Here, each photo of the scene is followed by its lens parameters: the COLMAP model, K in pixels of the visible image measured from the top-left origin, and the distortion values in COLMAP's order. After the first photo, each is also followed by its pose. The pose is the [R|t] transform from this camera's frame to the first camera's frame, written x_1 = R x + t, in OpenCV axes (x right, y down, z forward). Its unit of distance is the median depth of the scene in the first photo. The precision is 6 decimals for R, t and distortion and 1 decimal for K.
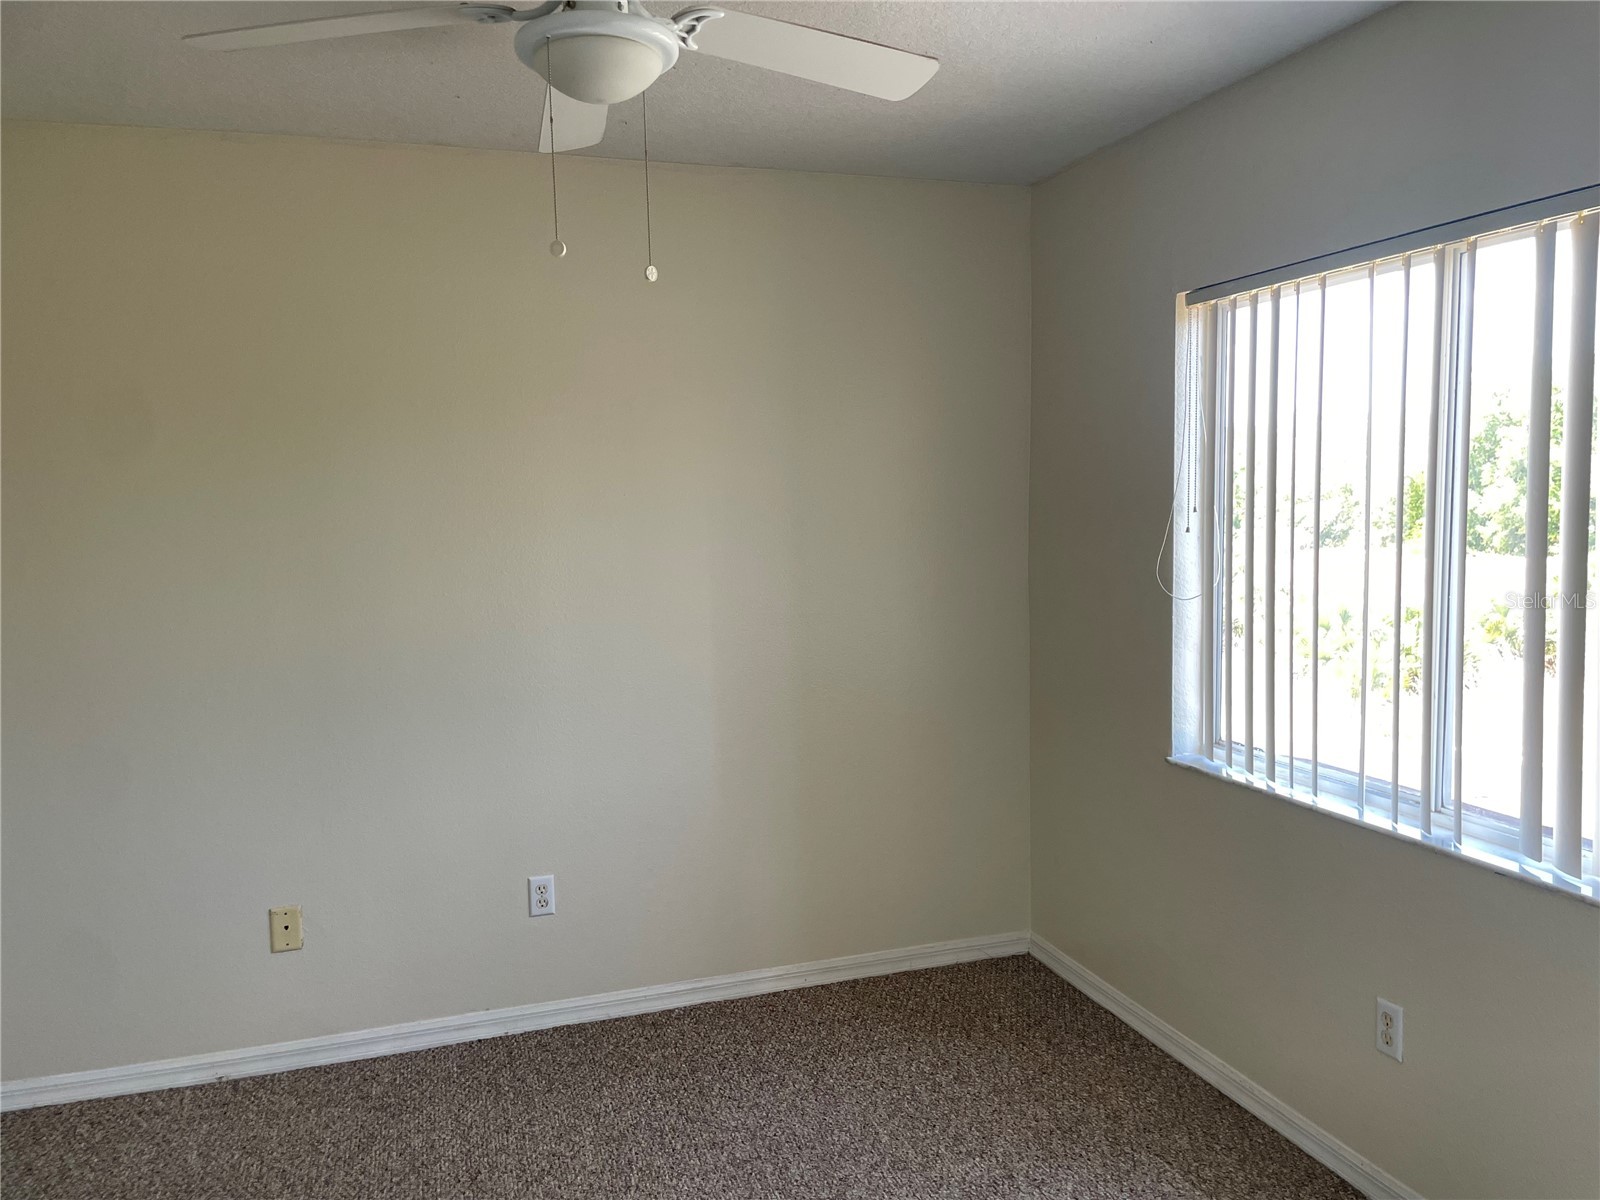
lens RADIAL K [[1221.5, 0, 799.0], [0, 1221.5, 603.5], [0, 0, 1]] dist [0.050926, -0.020225]
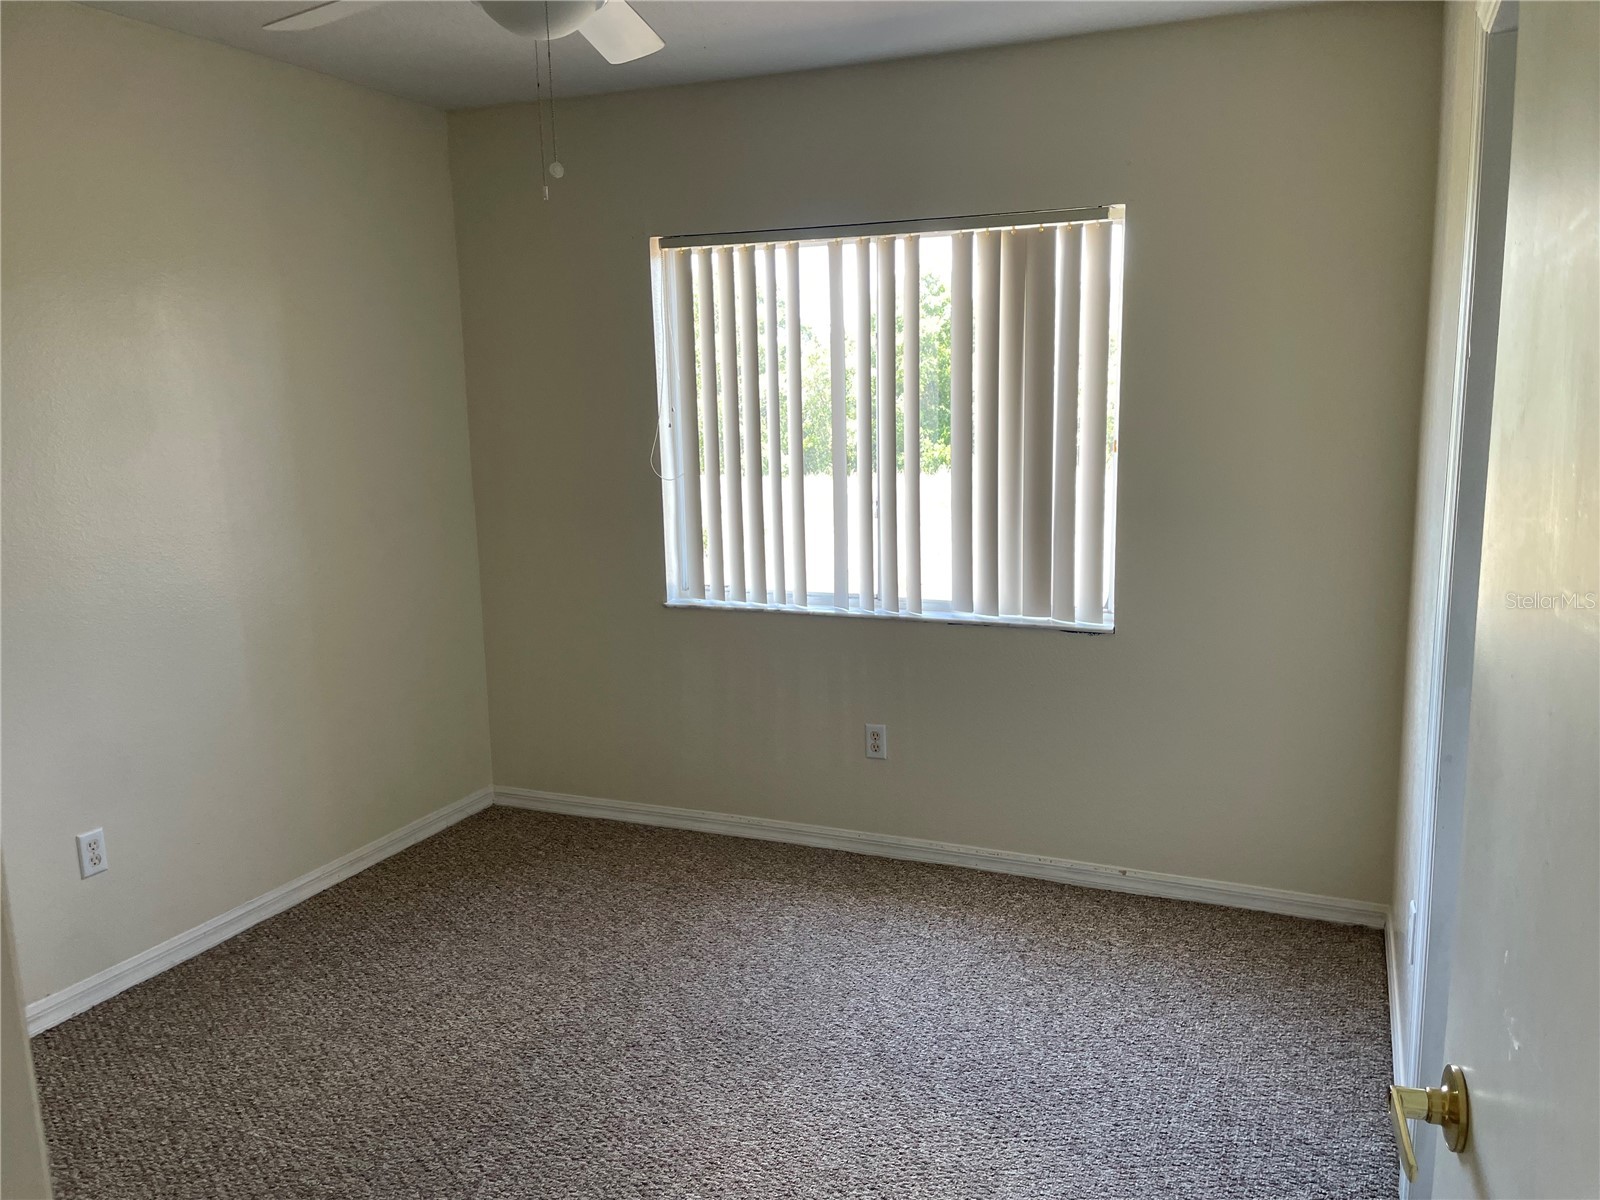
lens RADIAL K [[1221.5, 0, 792.5], [0, 1221.5, 594.9], [0, 0, 1]] dist [0.050926, -0.020225]
pose [[0.668867, -0.113099, 0.734728, -0.507568], [0.072653, 0.993573, 0.086803, 0.014069], [-0.739823, -0.004679, 0.672785, 0.032895]]
